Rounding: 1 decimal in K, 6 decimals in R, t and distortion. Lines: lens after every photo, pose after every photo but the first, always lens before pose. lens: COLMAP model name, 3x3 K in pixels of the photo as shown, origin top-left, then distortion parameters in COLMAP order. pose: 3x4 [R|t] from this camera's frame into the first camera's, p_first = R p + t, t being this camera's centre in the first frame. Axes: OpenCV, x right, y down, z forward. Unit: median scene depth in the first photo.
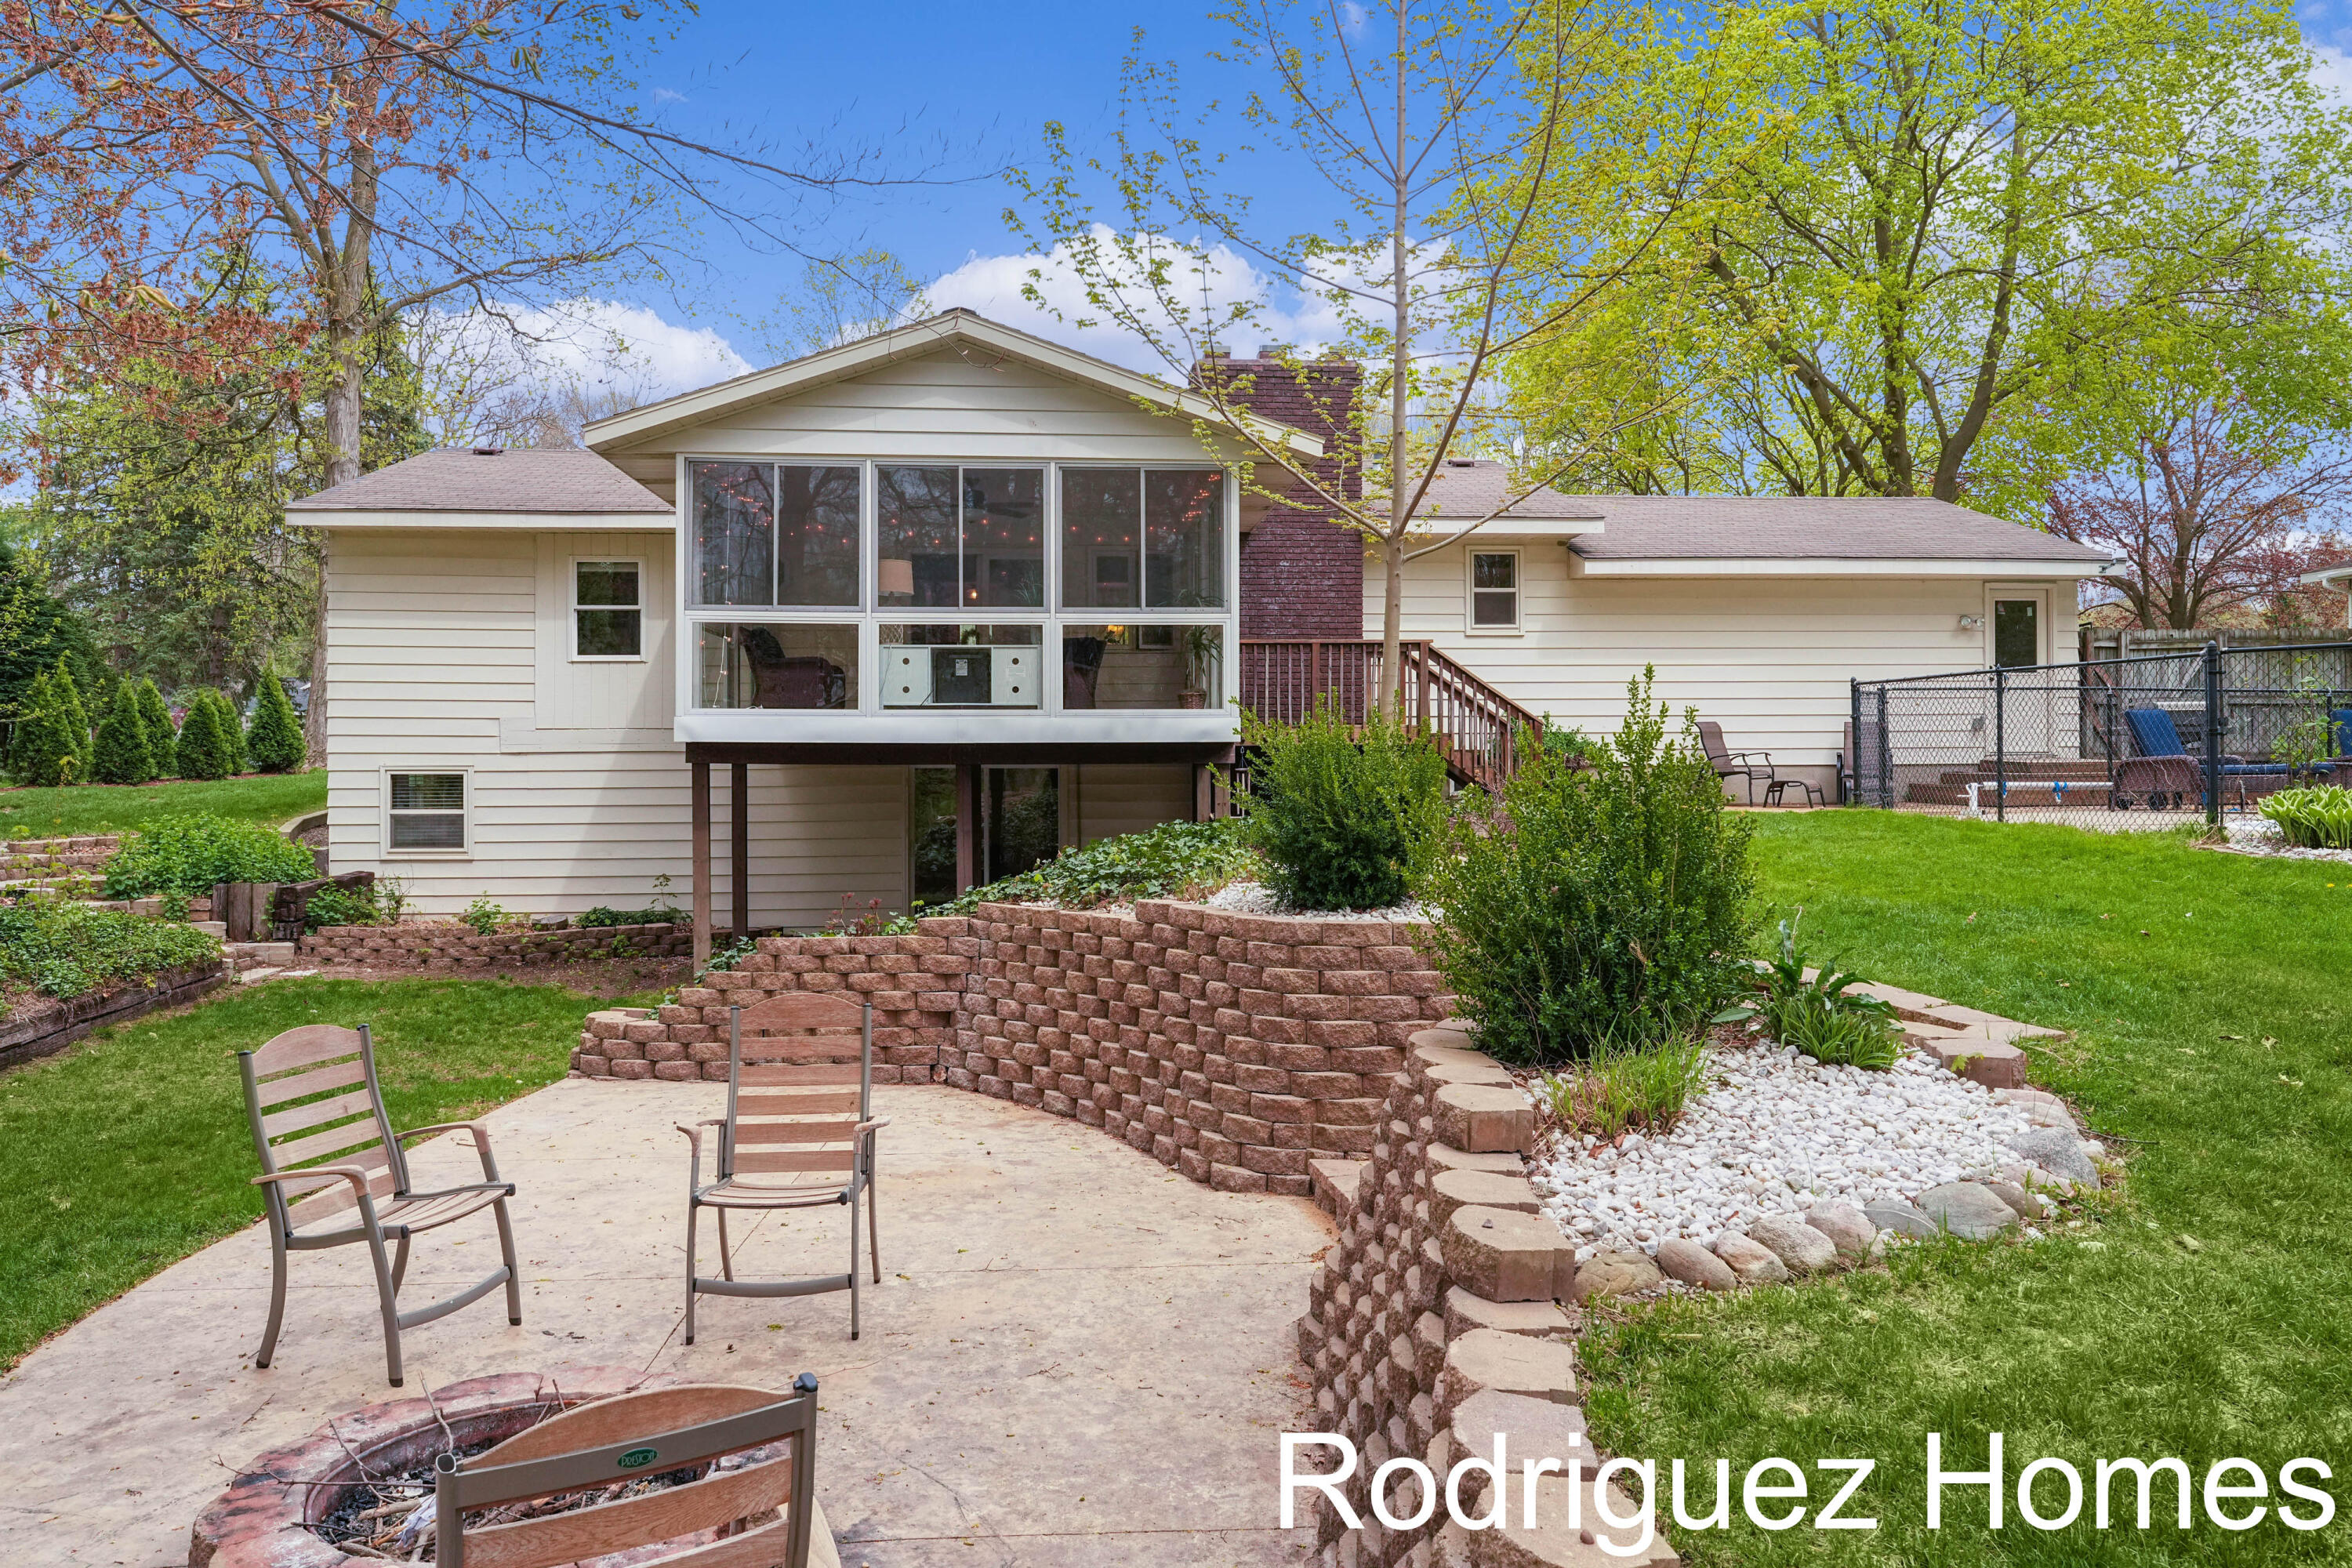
lens RADIAL K [[1632.9, 0, 1165.5], [0, 1632.9, 758.7], [0, 0, 1]] dist [0.007585, -0.005025]
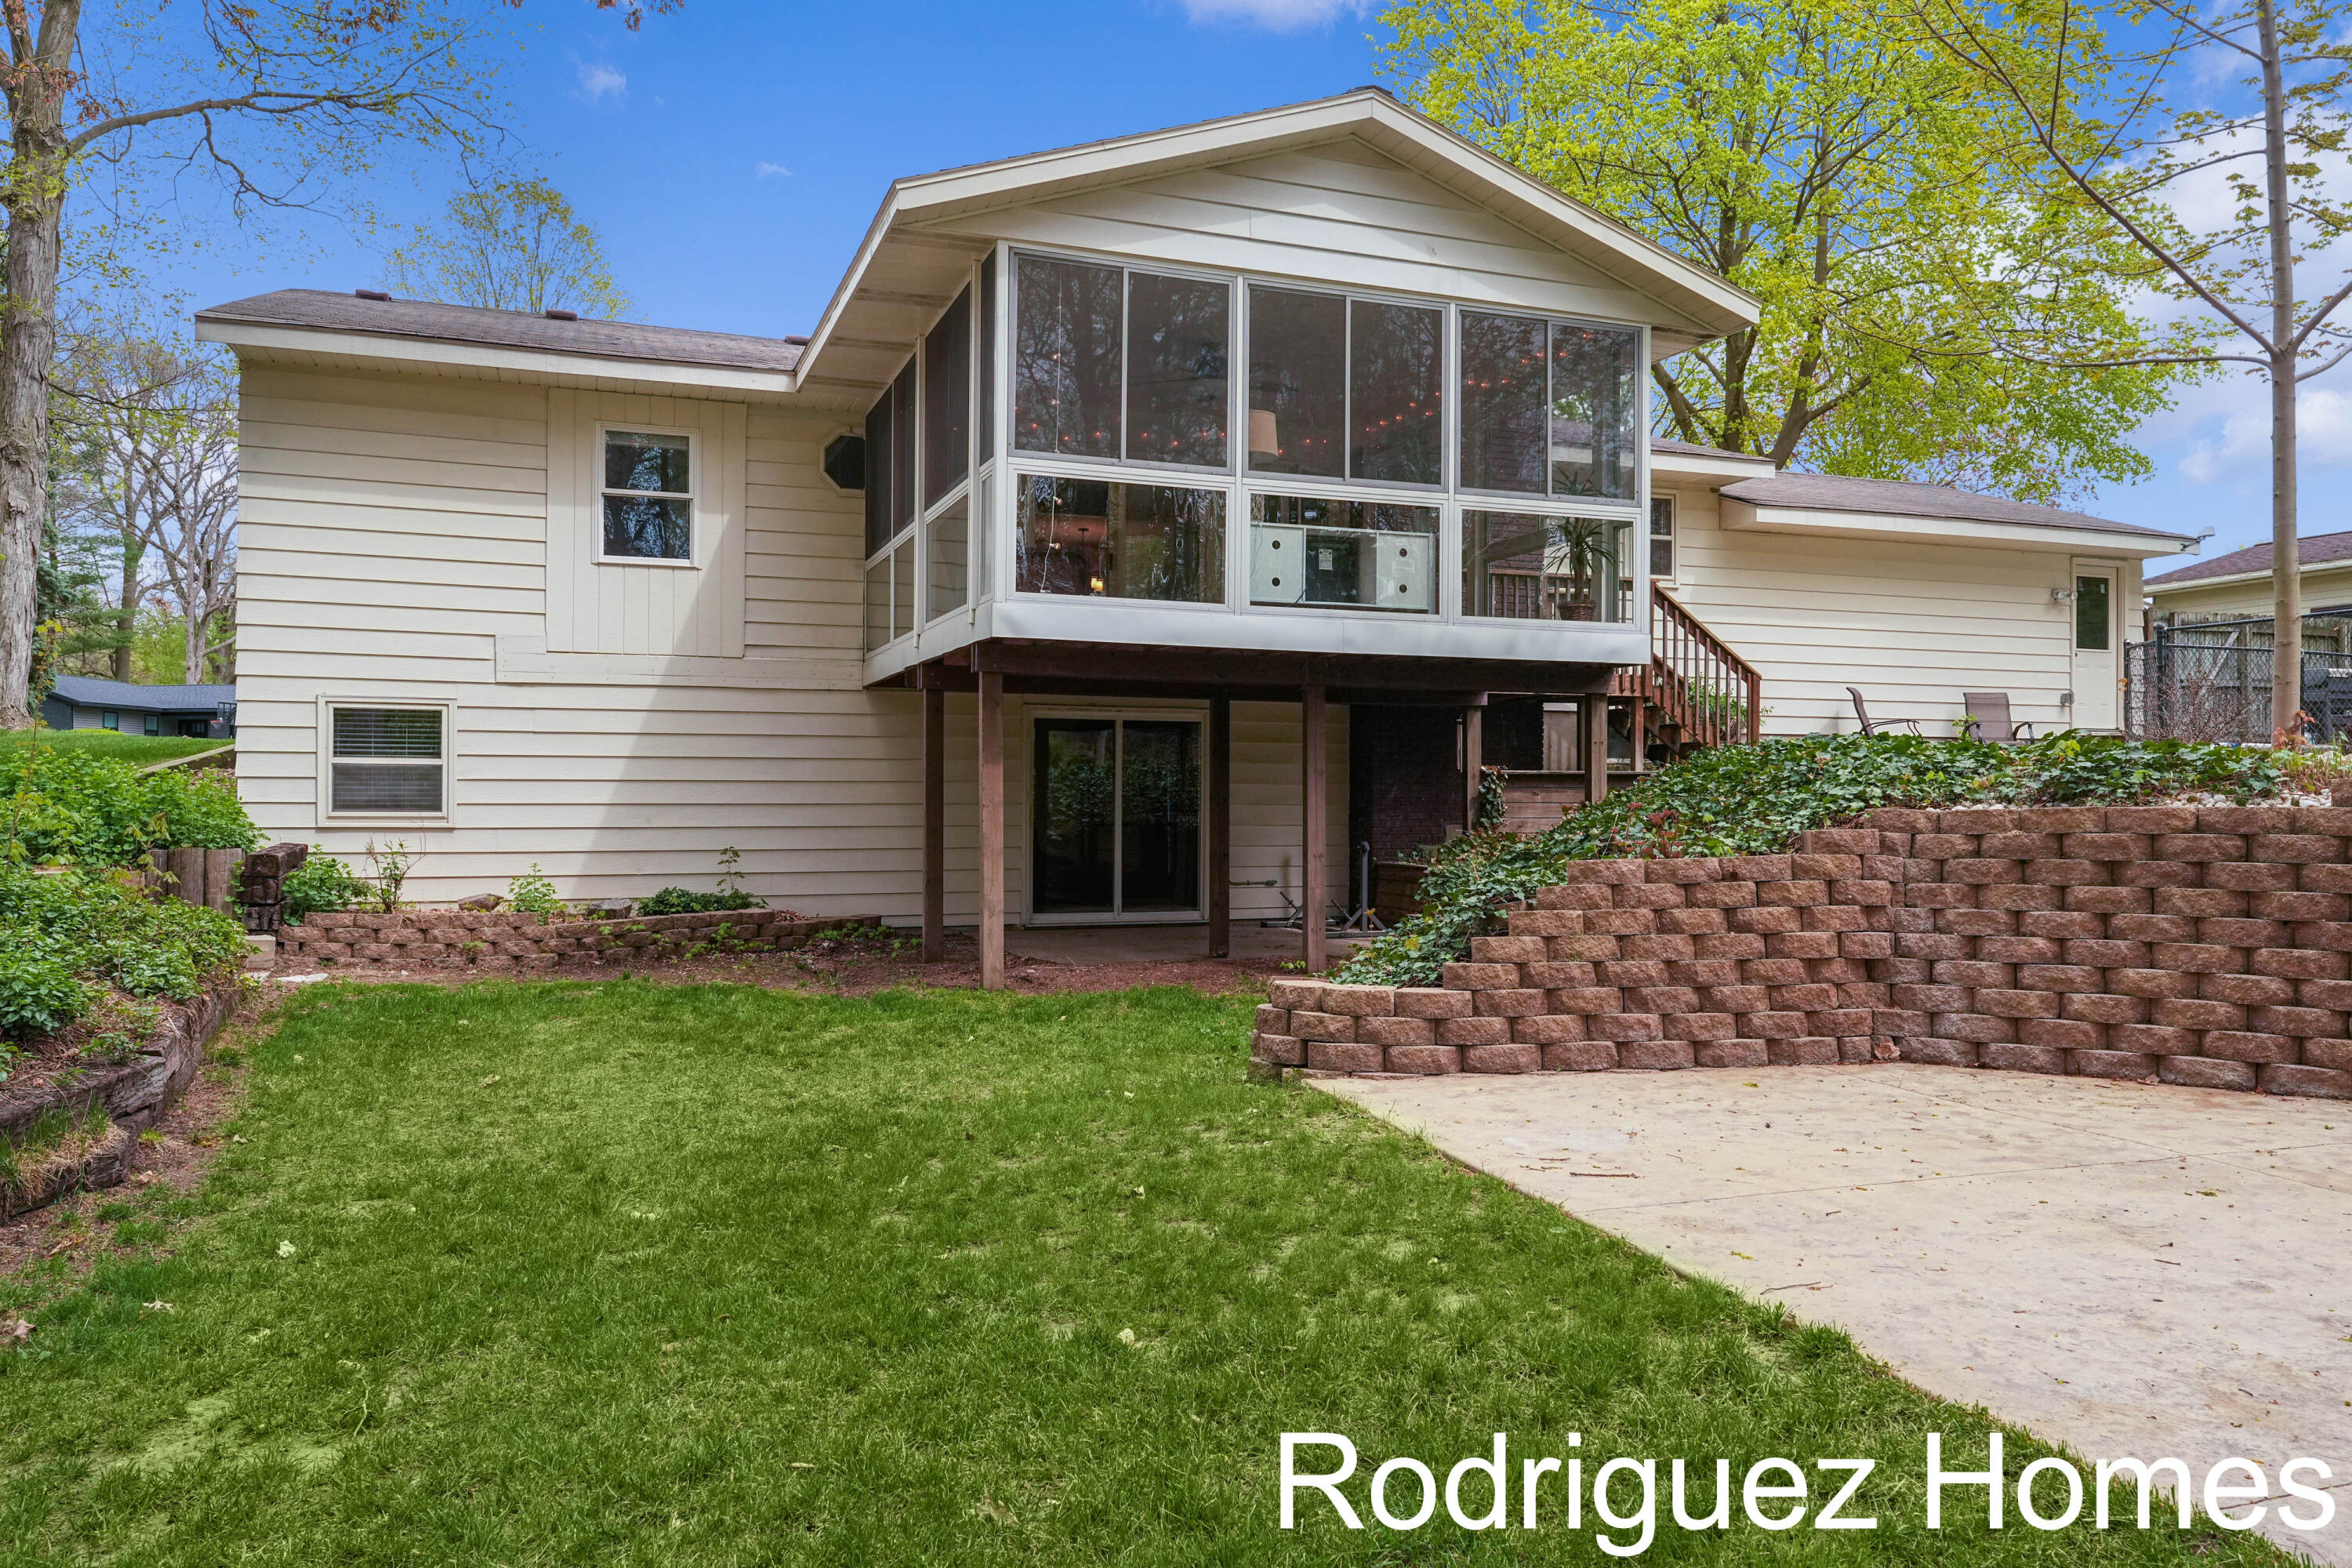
lens RADIAL K [[1632.9, 0, 1180.9], [0, 1632.9, 795.6], [0, 0, 1]] dist [0.007585, -0.005025]
pose [[0.960104, 0.007794, 0.279535, -0.413163], [-0.008174, 0.999967, 0.000195, 0.058055], [-0.279524, -0.002473, 0.960136, 0.274290]]
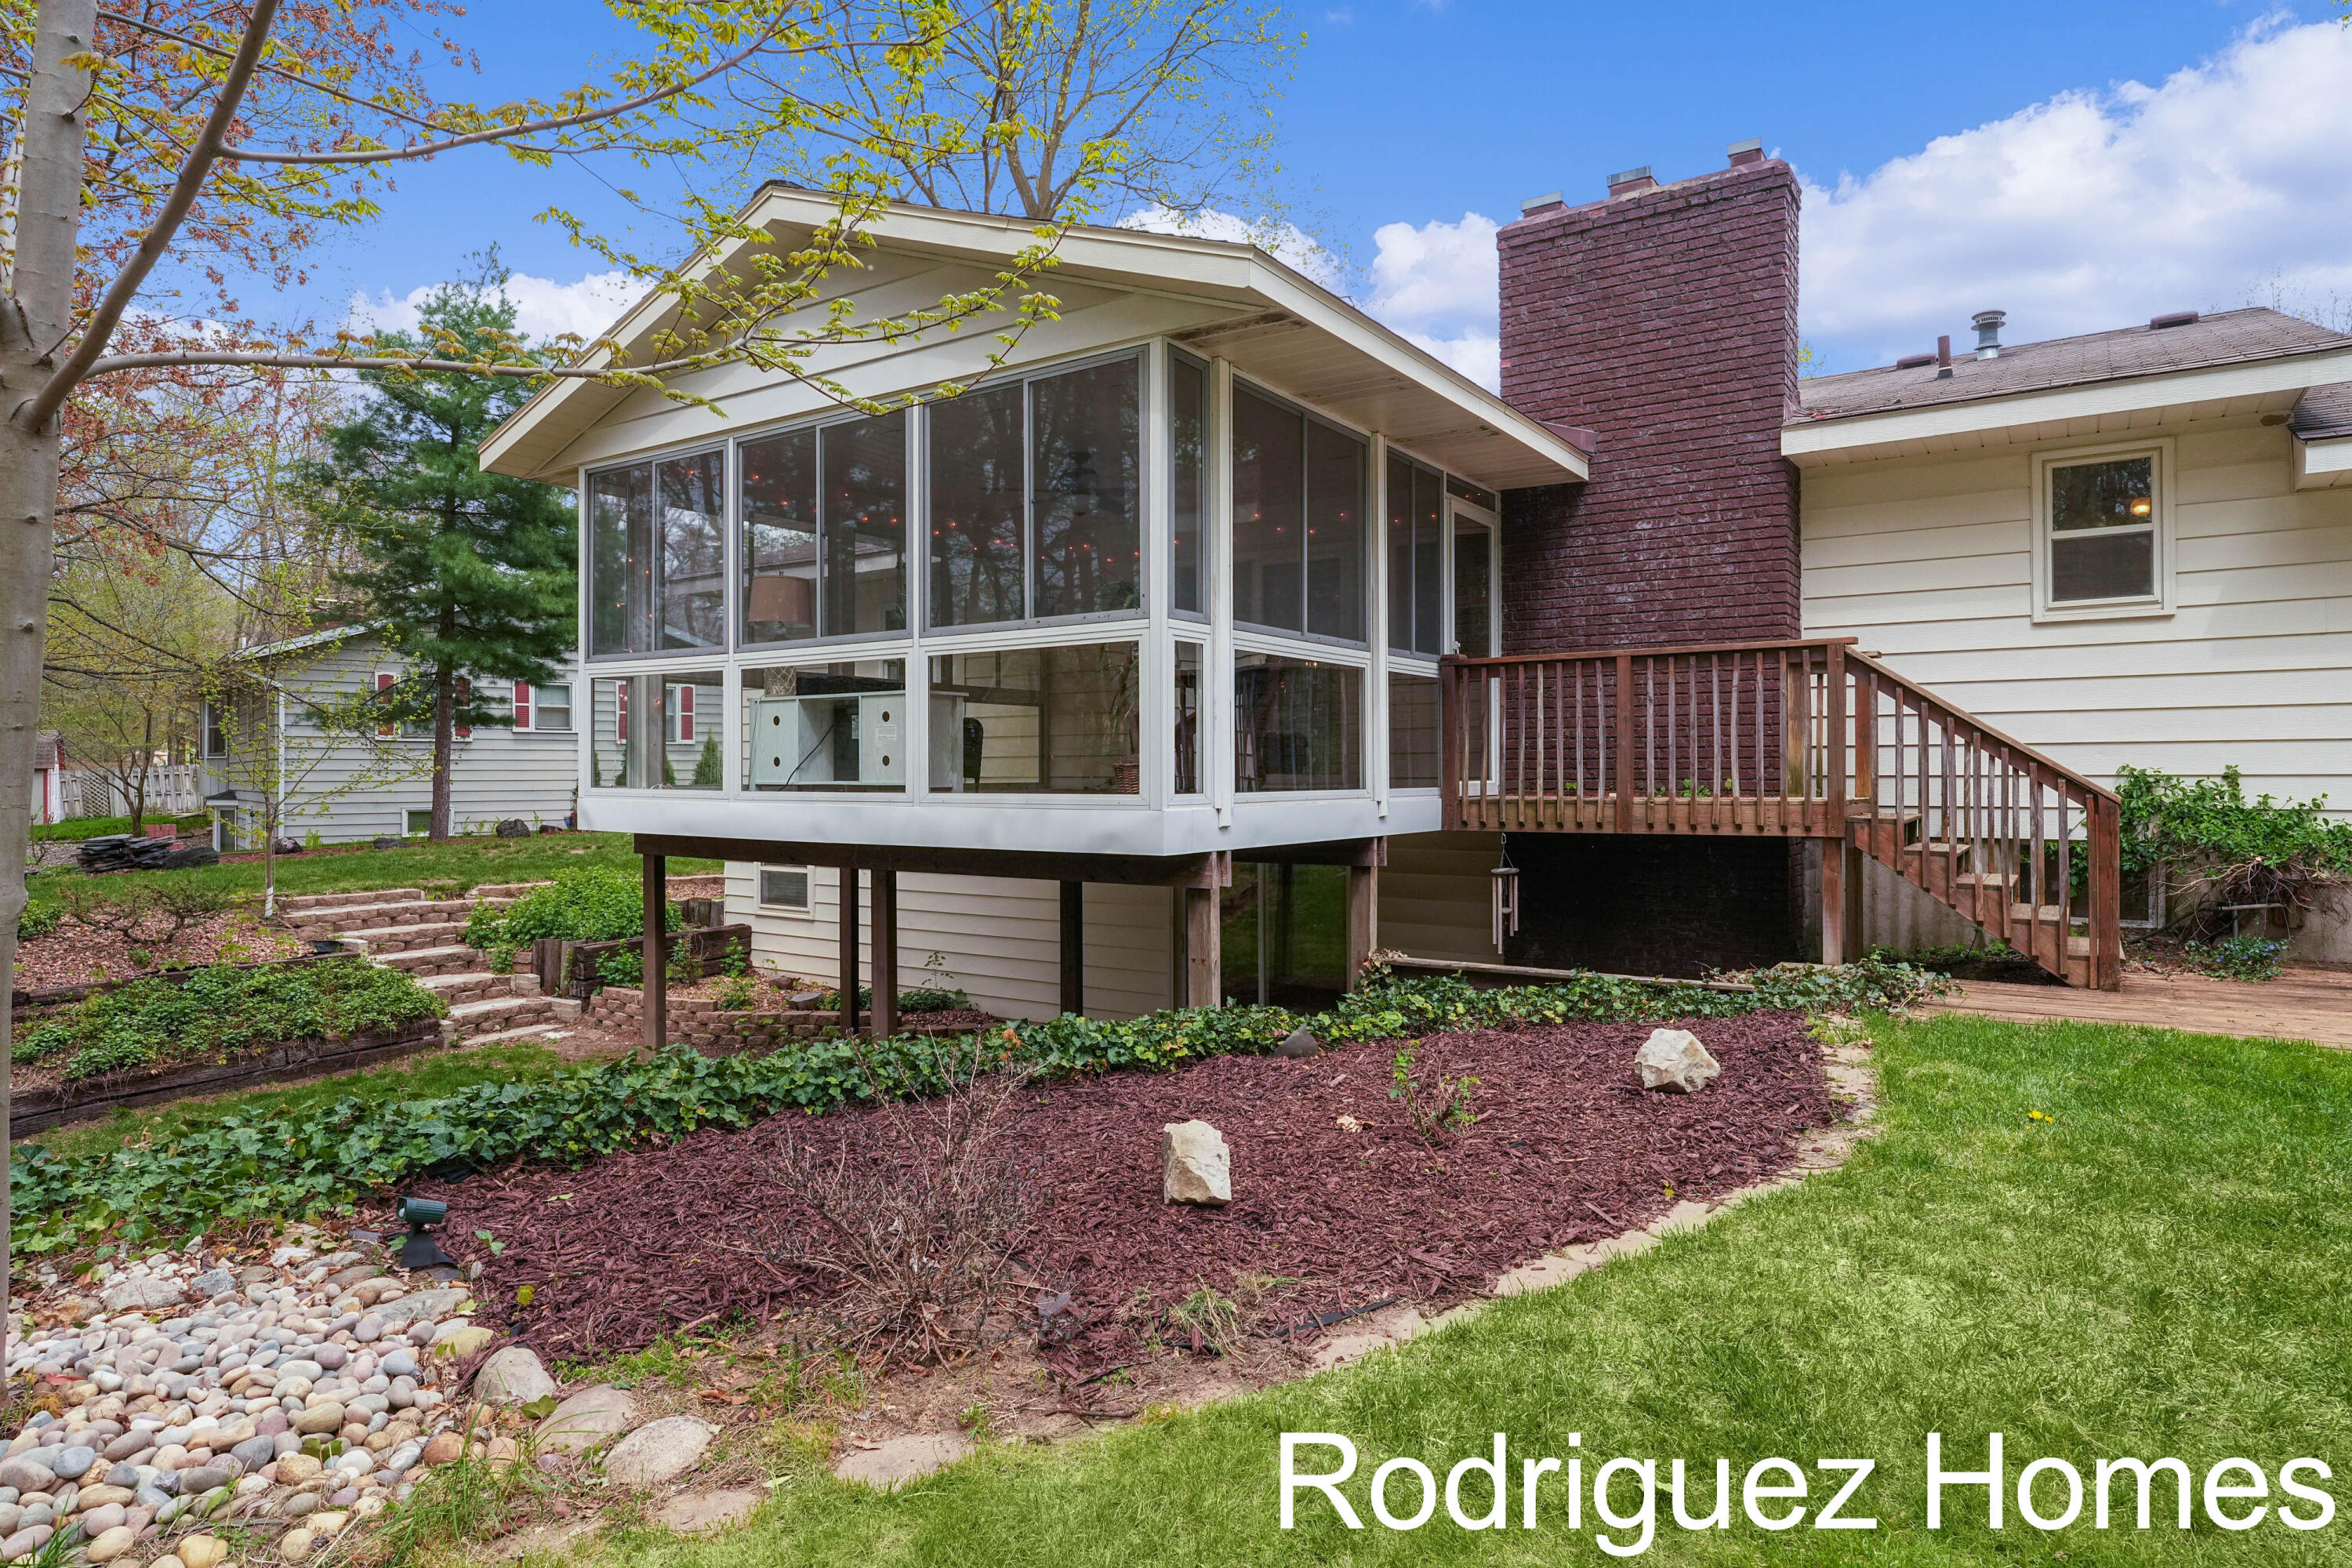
lens RADIAL K [[1305.6, 0, 1171.0], [0, 1305.6, 774.9], [0, 0, 1]] dist [0.008540, 0.000776]
pose [[0.785310, 0.000610, -0.619102, 0.315242], [0.003972, 0.999974, 0.006023, -0.039361], [0.619090, -0.007188, 0.785287, 0.663948]]
